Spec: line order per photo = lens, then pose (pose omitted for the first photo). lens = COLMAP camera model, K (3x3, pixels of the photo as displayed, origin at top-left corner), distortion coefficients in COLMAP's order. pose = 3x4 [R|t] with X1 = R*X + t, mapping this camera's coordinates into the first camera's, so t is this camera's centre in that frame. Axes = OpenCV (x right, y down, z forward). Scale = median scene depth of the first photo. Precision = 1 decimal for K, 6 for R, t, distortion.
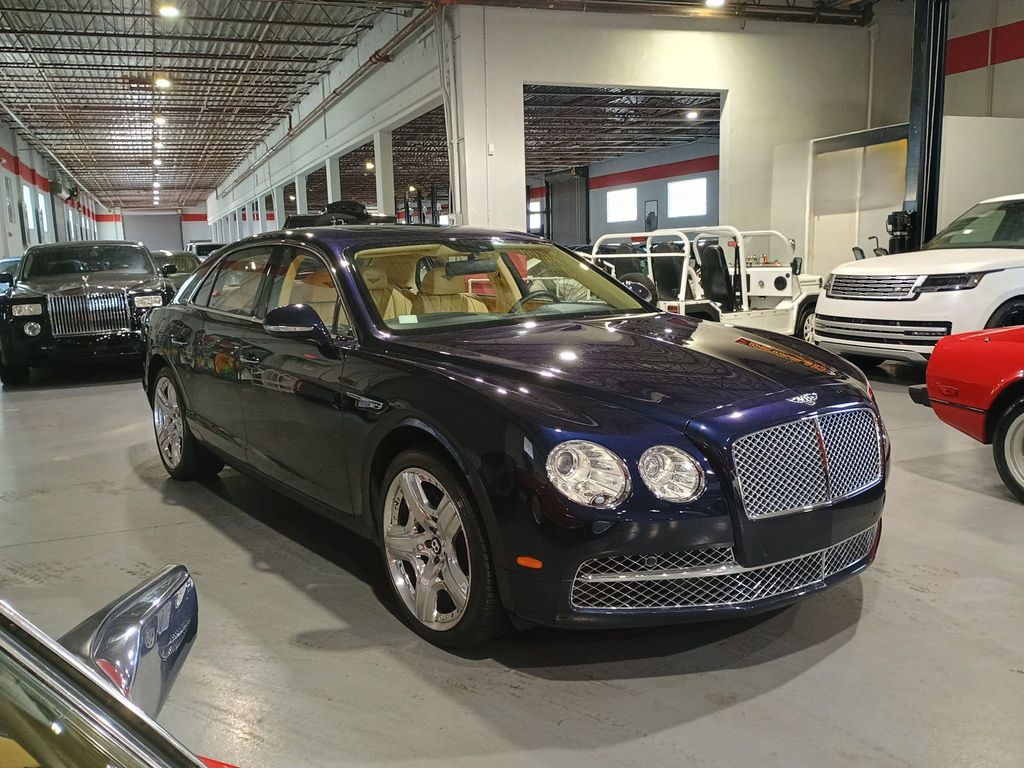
lens RADIAL K [[880.0, 0, 507.4], [0, 880.0, 383.2], [0, 0, 1]] dist [0.081503, -0.091875]
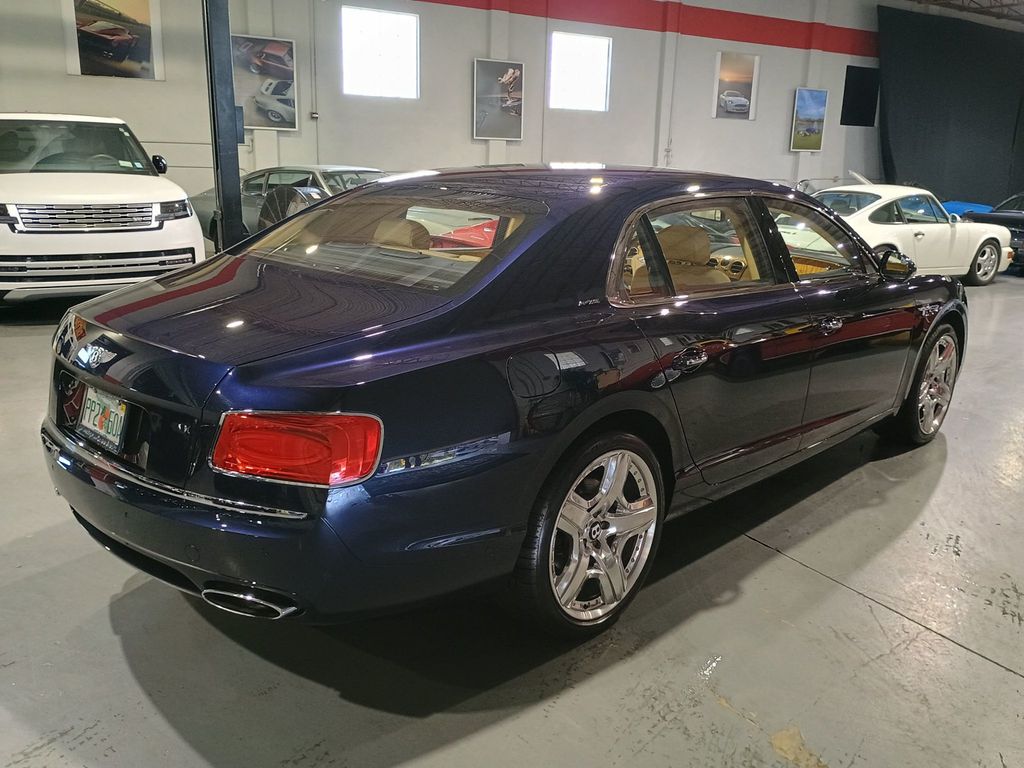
lens RADIAL K [[880.0, 0, 507.4], [0, 880.0, 383.2], [0, 0, 1]] dist [0.081503, -0.091875]
pose [[-0.166897, -0.226521, 0.959601, -0.495541], [0.124851, 0.960562, 0.248462, -0.104254], [-0.978038, 0.161275, -0.132033, 0.642839]]
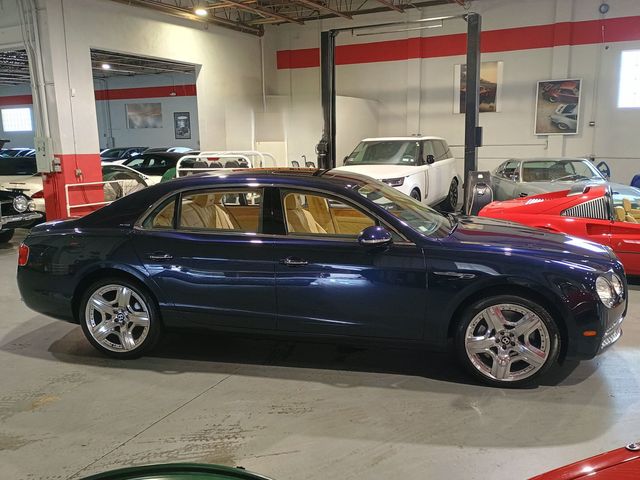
lens RADIAL K [[547.9, 0, 332.9], [0, 547.9, 238.9], [0, 0, 1]] dist [0.038801, -0.007979]
pose [[0.749100, -0.103126, 0.654381, -0.383929], [0.093359, 0.994384, 0.049836, -0.047937], [-0.655846, 0.023760, 0.754521, 0.098804]]
